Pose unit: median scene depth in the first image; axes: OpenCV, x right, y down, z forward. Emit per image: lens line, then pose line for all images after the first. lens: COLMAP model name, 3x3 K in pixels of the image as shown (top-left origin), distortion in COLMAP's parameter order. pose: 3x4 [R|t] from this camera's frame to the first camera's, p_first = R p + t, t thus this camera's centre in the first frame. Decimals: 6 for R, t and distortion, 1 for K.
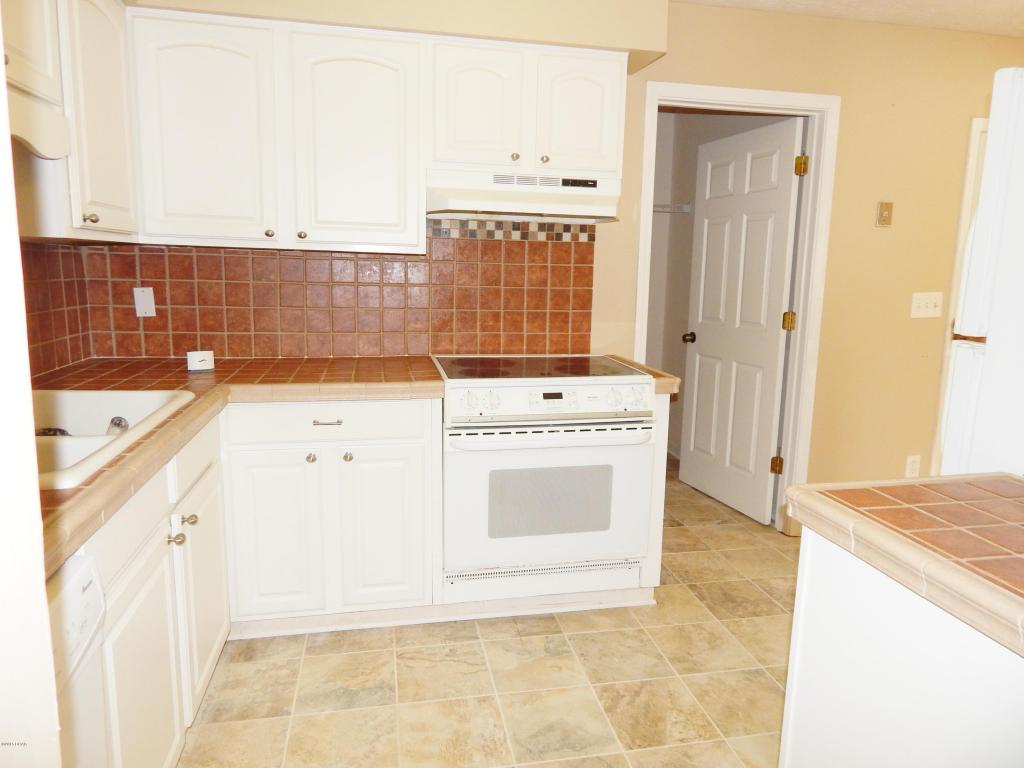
lens RADIAL K [[674.9, 0, 512.0], [0, 674.9, 384.0], [0, 0, 1]] dist [0.002066, 0.000677]
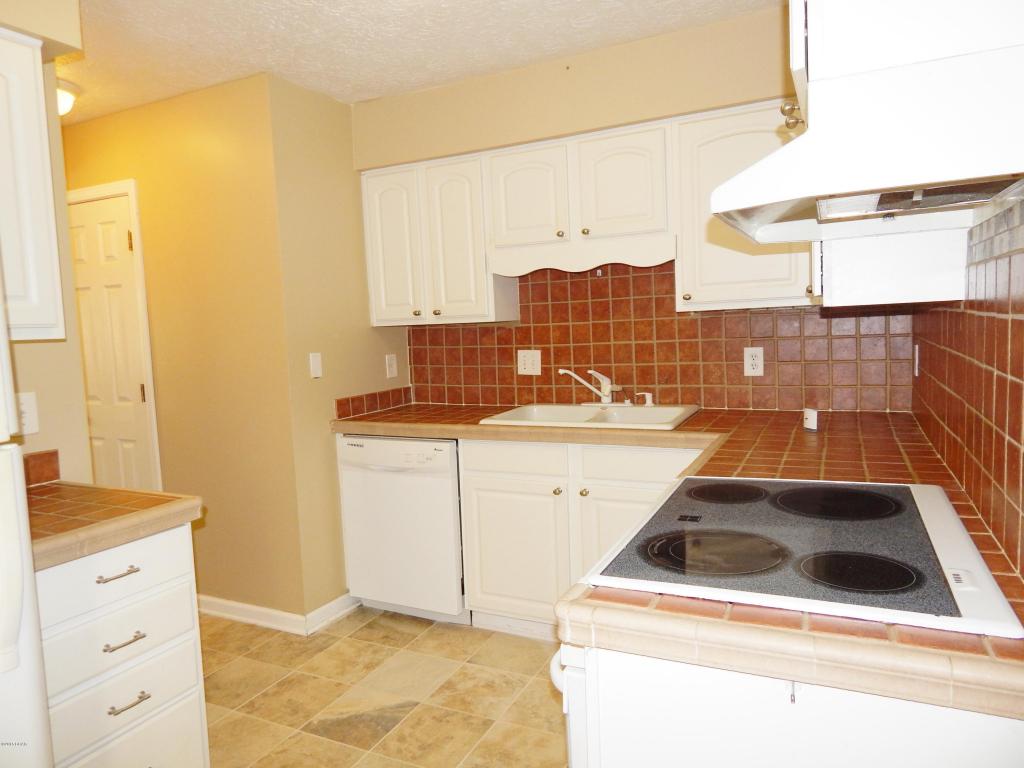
lens RADIAL K [[673.2, 0, 512.0], [0, 673.2, 384.0], [0, 0, 1]] dist [-0.006639, -0.001030]
pose [[-0.609466, 0.076049, -0.789156, 0.690135], [-0.102243, 0.979537, 0.173358, -0.249086], [0.786191, 0.186342, -0.589219, 1.435556]]
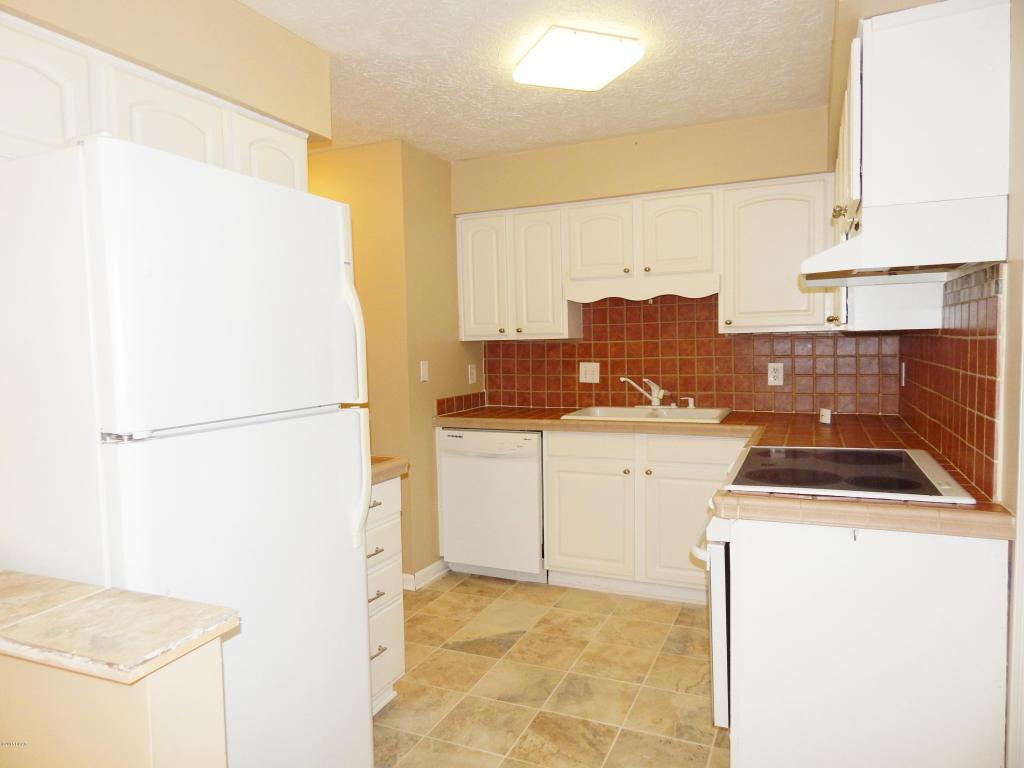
lens RADIAL K [[674.9, 0, 512.0], [0, 674.9, 384.0], [0, 0, 1]] dist [0.002066, 0.000677]
pose [[-0.583433, 0.040604, -0.811146, 1.141455], [-0.124972, 0.982366, 0.139064, -0.238598], [0.802489, 0.182505, -0.568070, 1.457340]]
